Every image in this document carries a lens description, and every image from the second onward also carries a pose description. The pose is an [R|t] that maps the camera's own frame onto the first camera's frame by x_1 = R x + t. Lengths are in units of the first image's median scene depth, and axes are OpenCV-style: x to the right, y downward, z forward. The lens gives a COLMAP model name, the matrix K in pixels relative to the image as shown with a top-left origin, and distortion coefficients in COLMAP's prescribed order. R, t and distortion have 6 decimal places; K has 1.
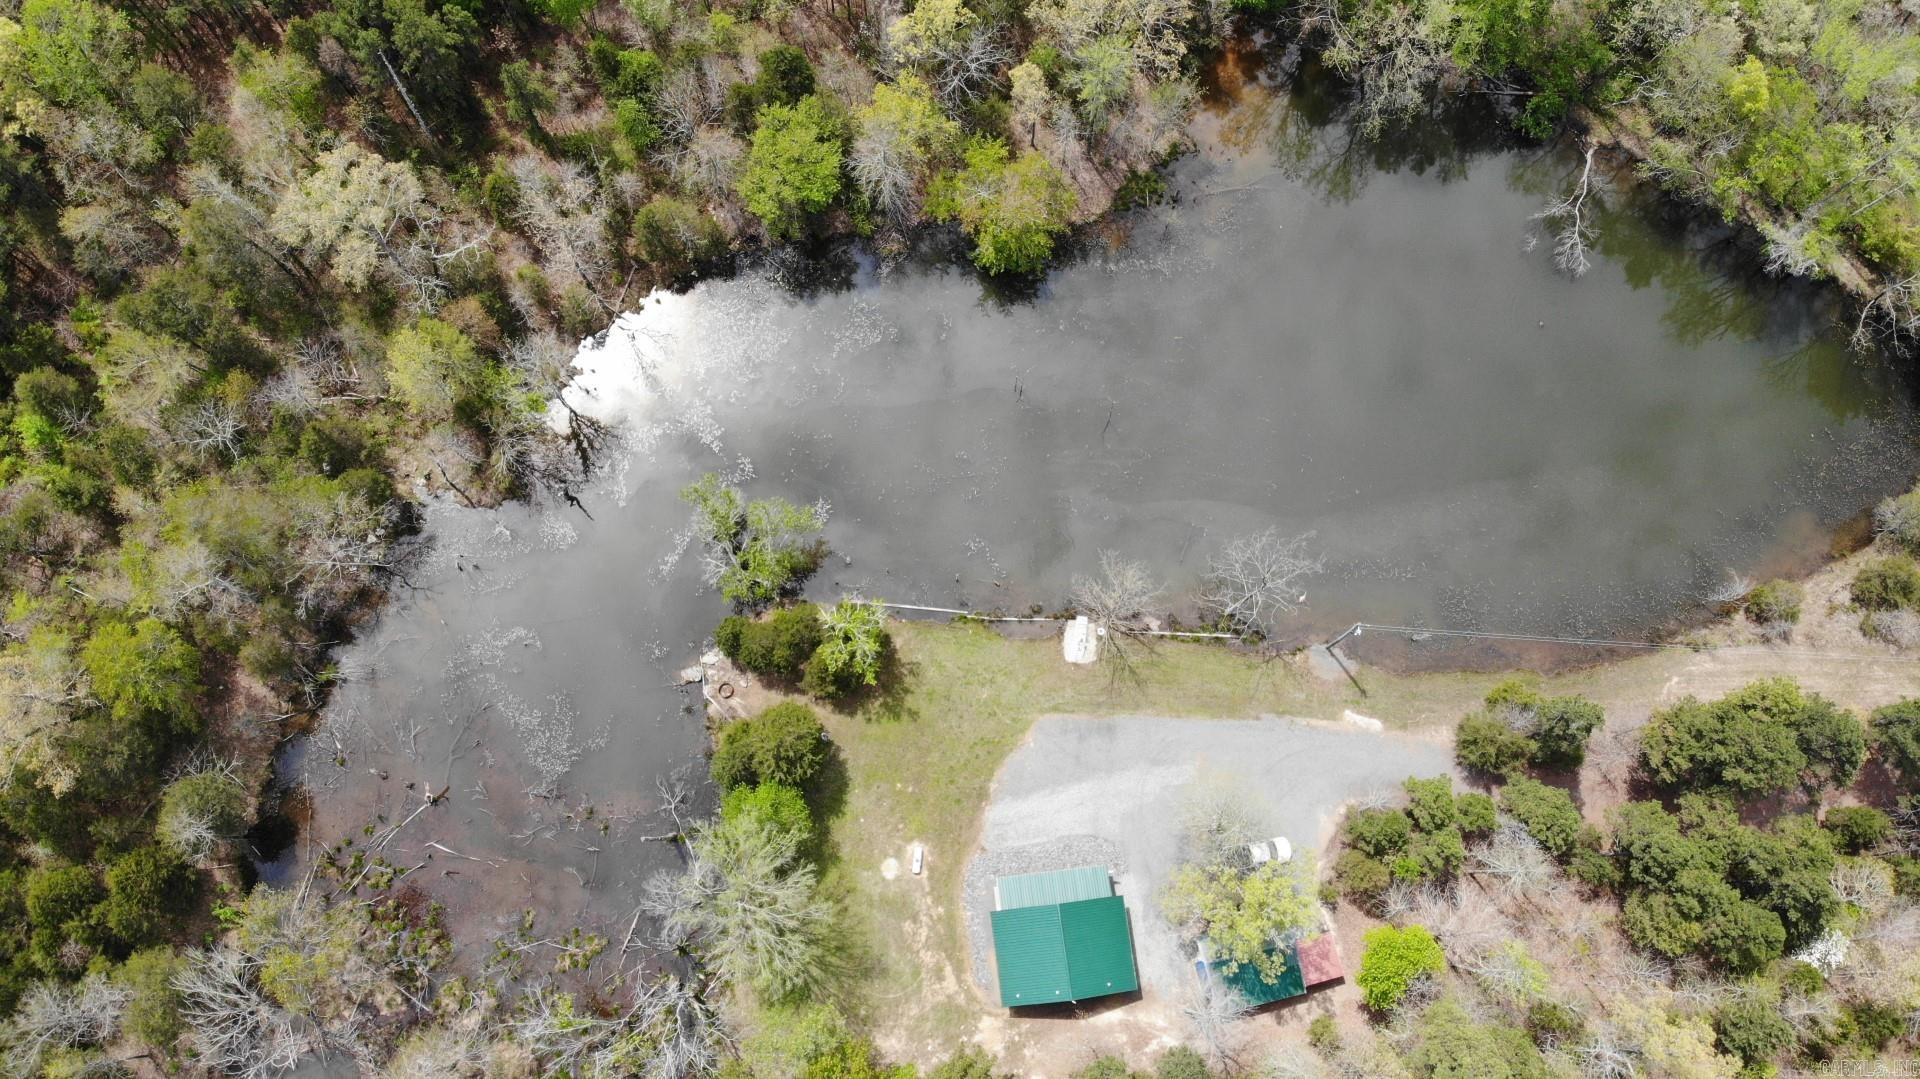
lens RADIAL K [[1479.2, 0, 971.9], [0, 1479.2, 542.0], [0, 0, 1]] dist [0.012119, -0.057055]
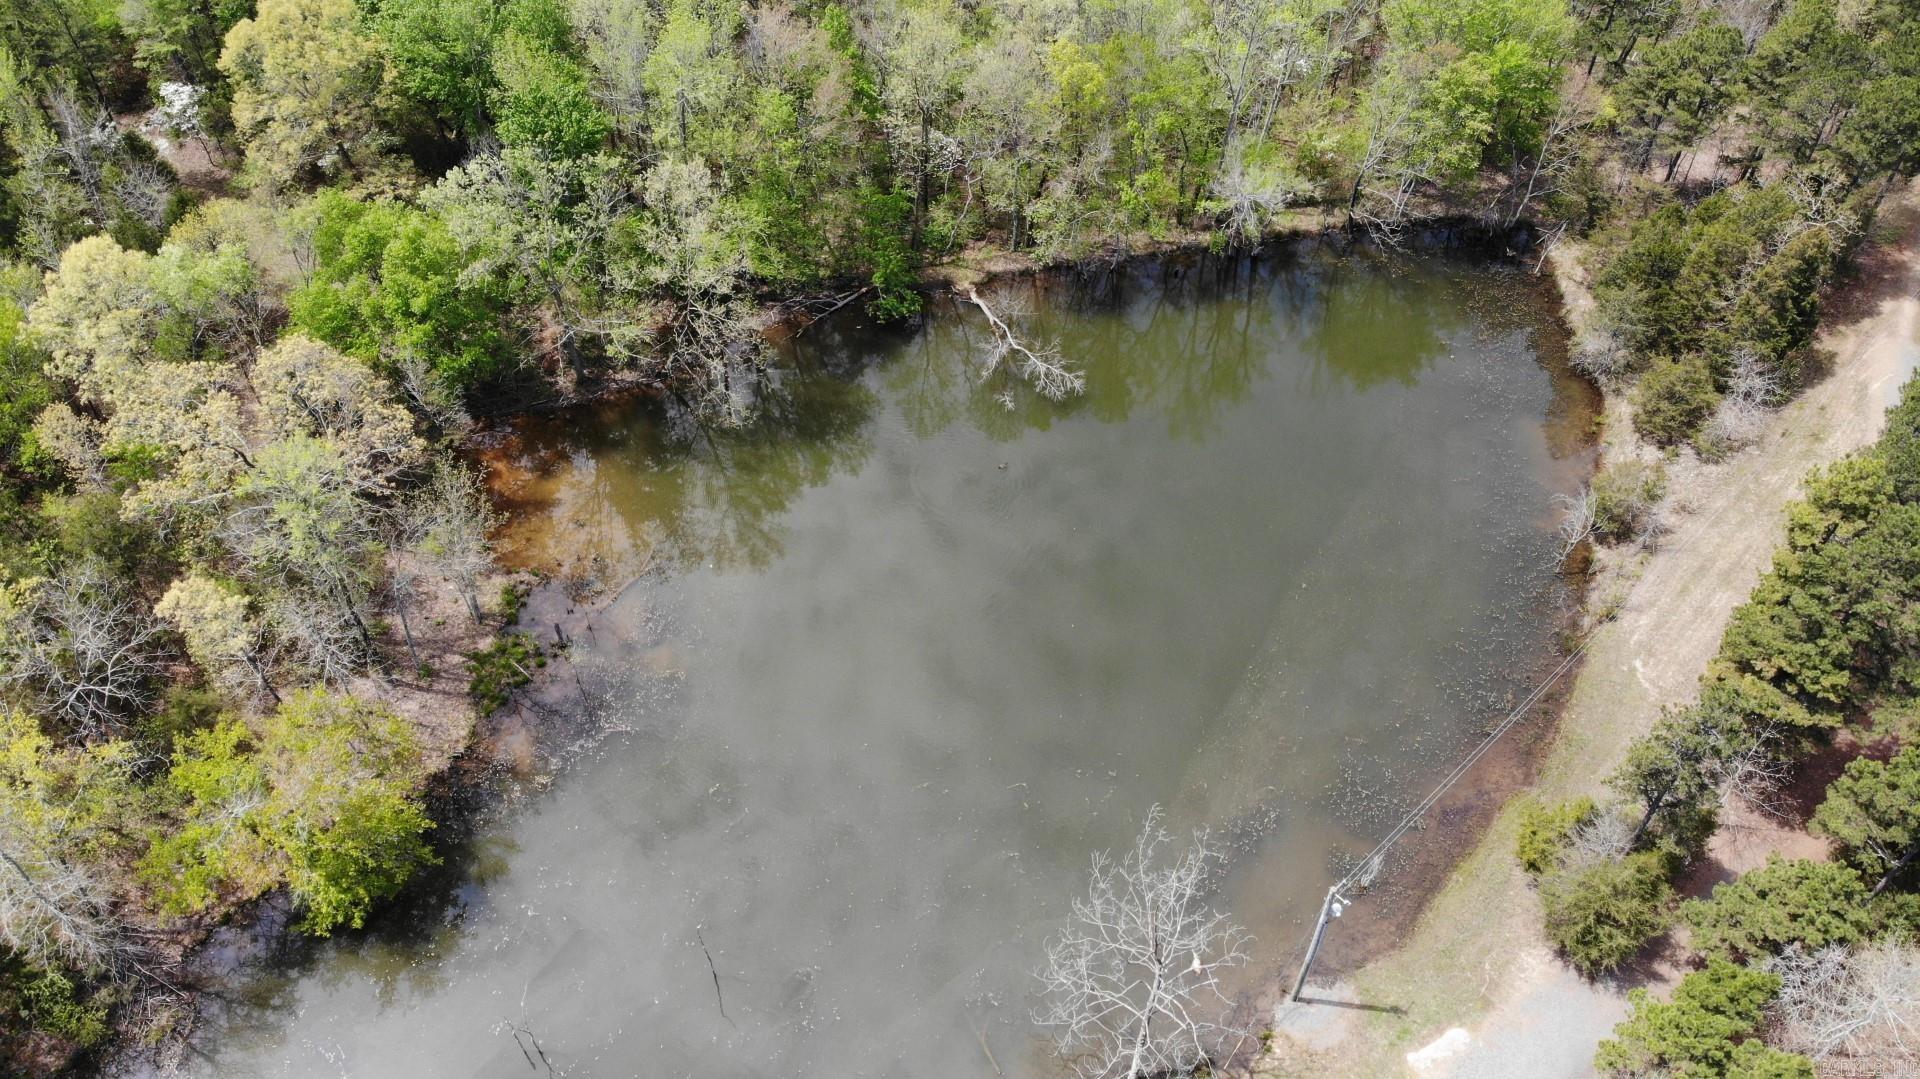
lens RADIAL K [[1421.3, 0, 970.7], [0, 1421.3, 543.7], [0, 0, 1]] dist [0.088784, -0.206687]
pose [[0.689285, -0.556921, 0.463384, 0.003878], [0.707751, 0.654312, -0.266392, 0.017211], [-0.154838, 0.511581, 0.845169, 0.464001]]
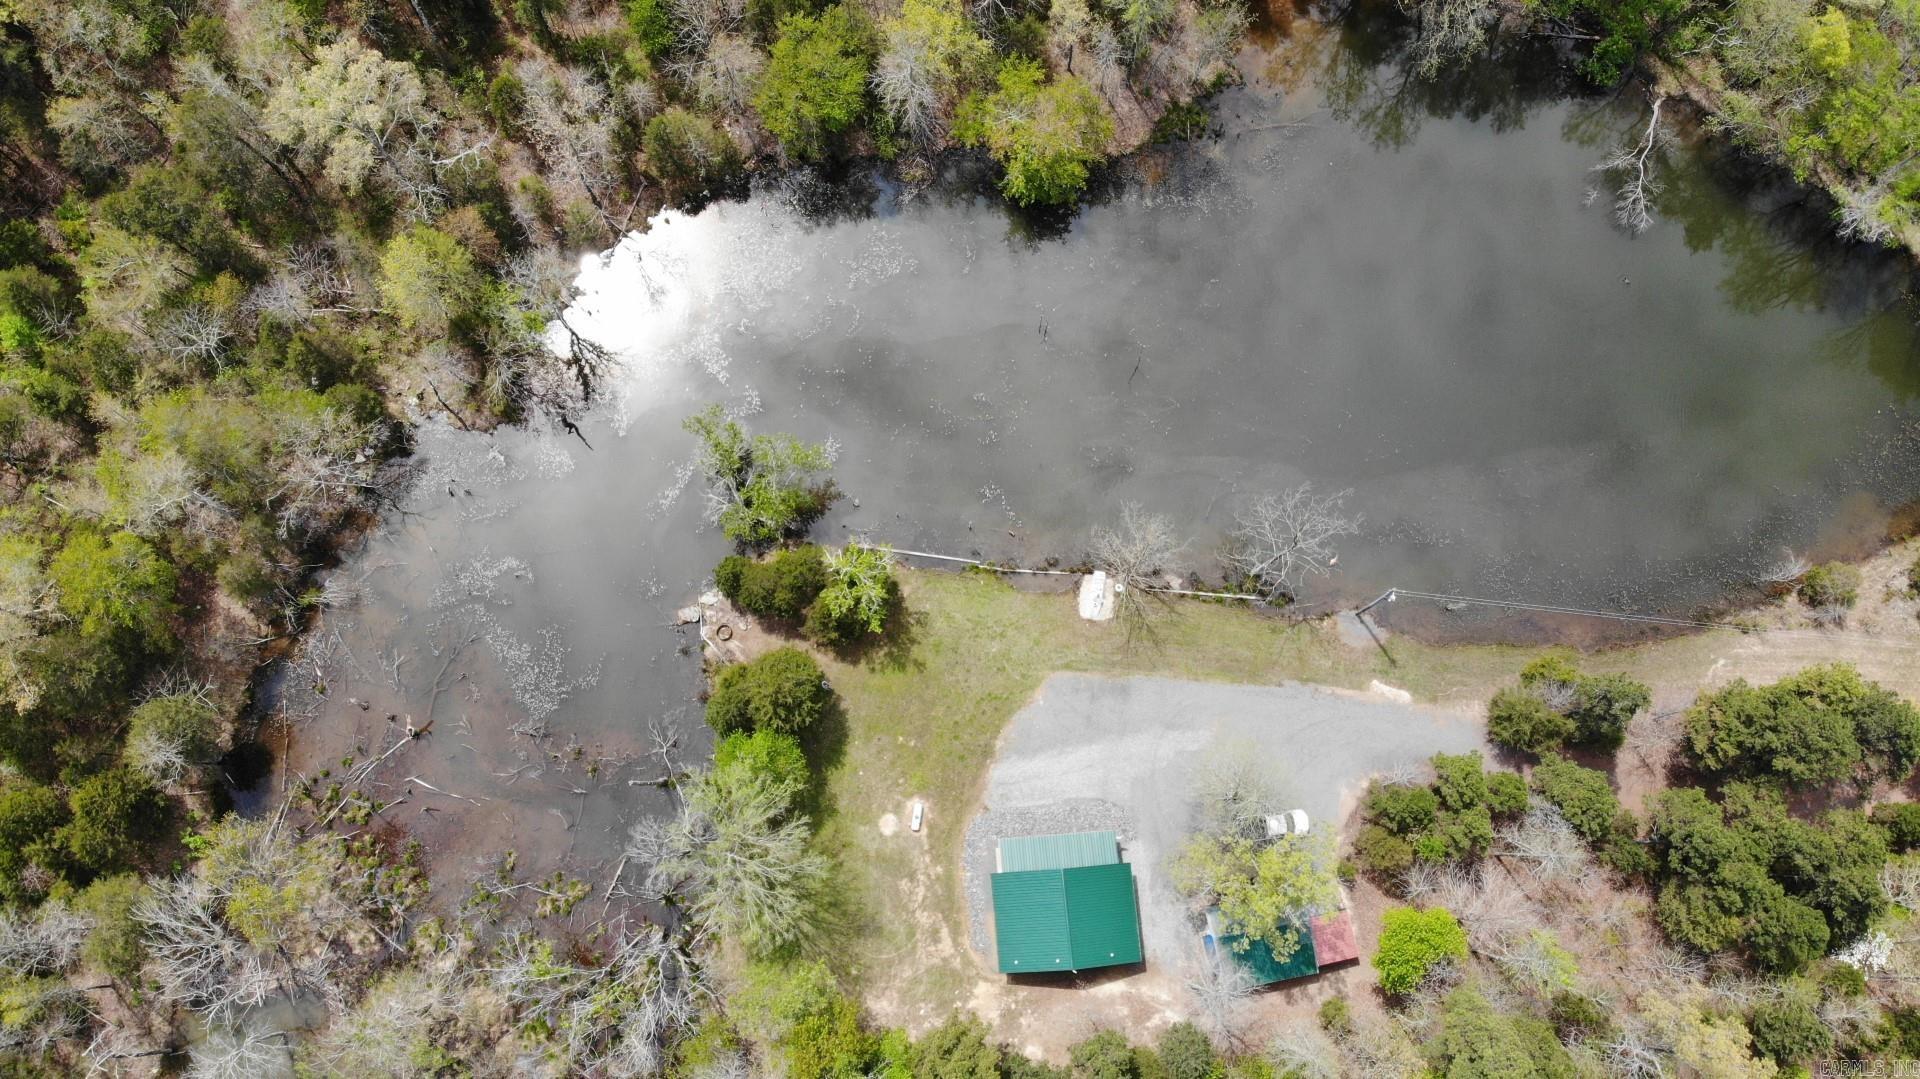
lens RADIAL K [[1479.2, 0, 973.6], [0, 1479.2, 539.1], [0, 0, 1]] dist [0.012119, -0.057055]
pose [[0.999137, 0.041182, -0.005374, -0.002466], [-0.041029, 0.998819, 0.026012, 0.008912], [0.006439, -0.025769, 0.999647, 0.047953]]
